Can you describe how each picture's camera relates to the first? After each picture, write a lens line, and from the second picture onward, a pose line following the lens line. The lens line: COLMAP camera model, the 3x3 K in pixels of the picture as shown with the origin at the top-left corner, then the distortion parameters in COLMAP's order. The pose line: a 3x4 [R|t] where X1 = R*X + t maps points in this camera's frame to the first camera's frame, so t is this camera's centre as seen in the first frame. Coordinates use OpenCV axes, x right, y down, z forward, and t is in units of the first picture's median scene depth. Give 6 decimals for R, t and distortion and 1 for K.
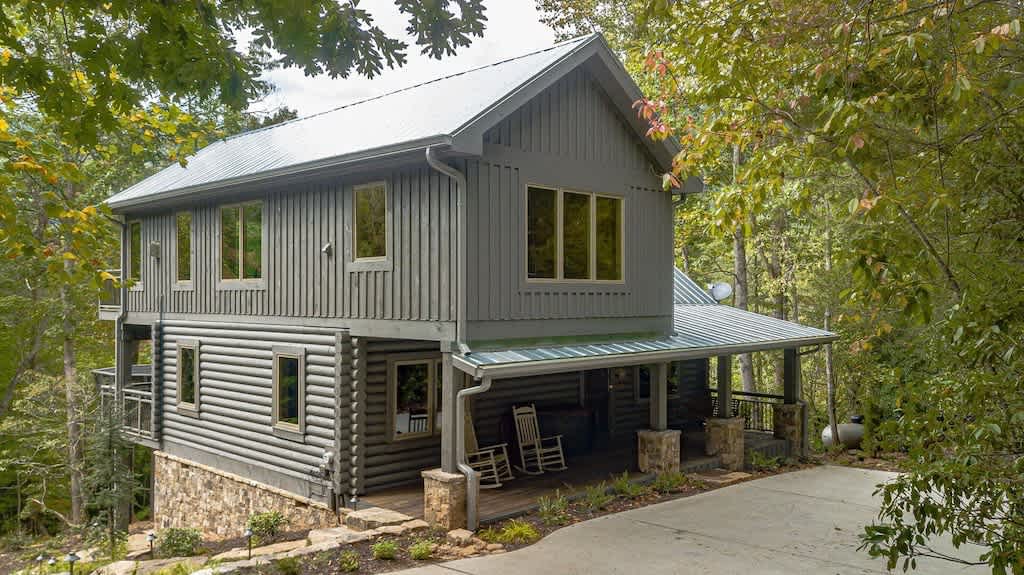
lens RADIAL K [[796.9, 0, 516.1], [0, 796.9, 294.9], [0, 0, 1]] dist [0.014999, 0.002014]
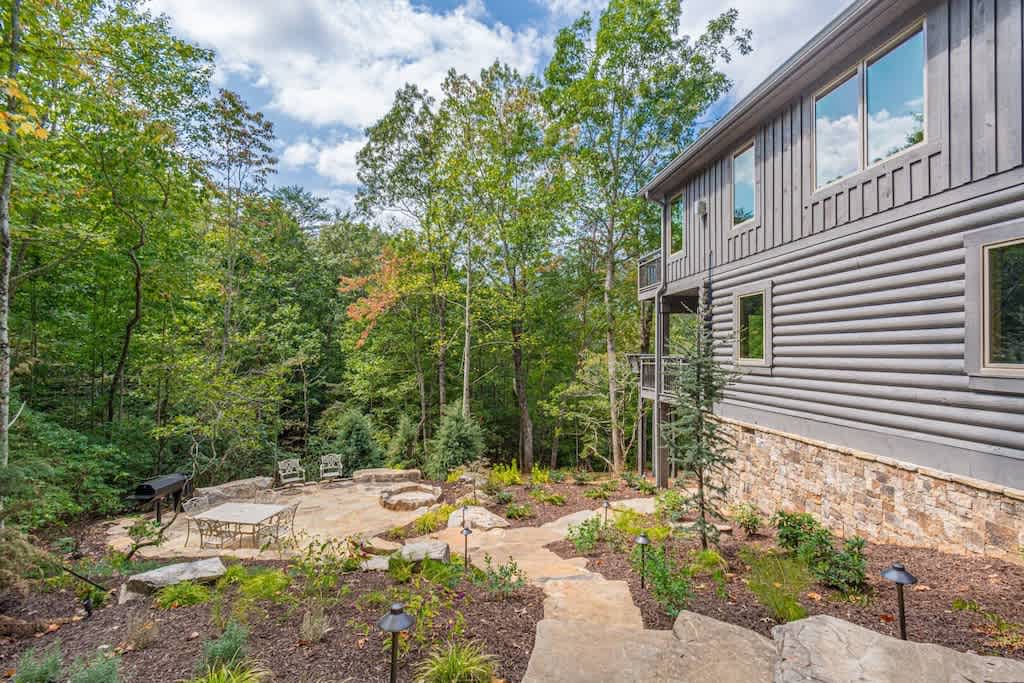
lens RADIAL K [[460.1, 0, 513.1], [0, 460.1, 339.9], [0, 0, 1]] dist [0.000195, -0.000169]
pose [[0.774865, -0.011443, -0.632023, -0.297137], [0.004112, 0.999906, -0.013061, 0.121519], [0.632113, 0.007522, 0.774839, 0.450475]]
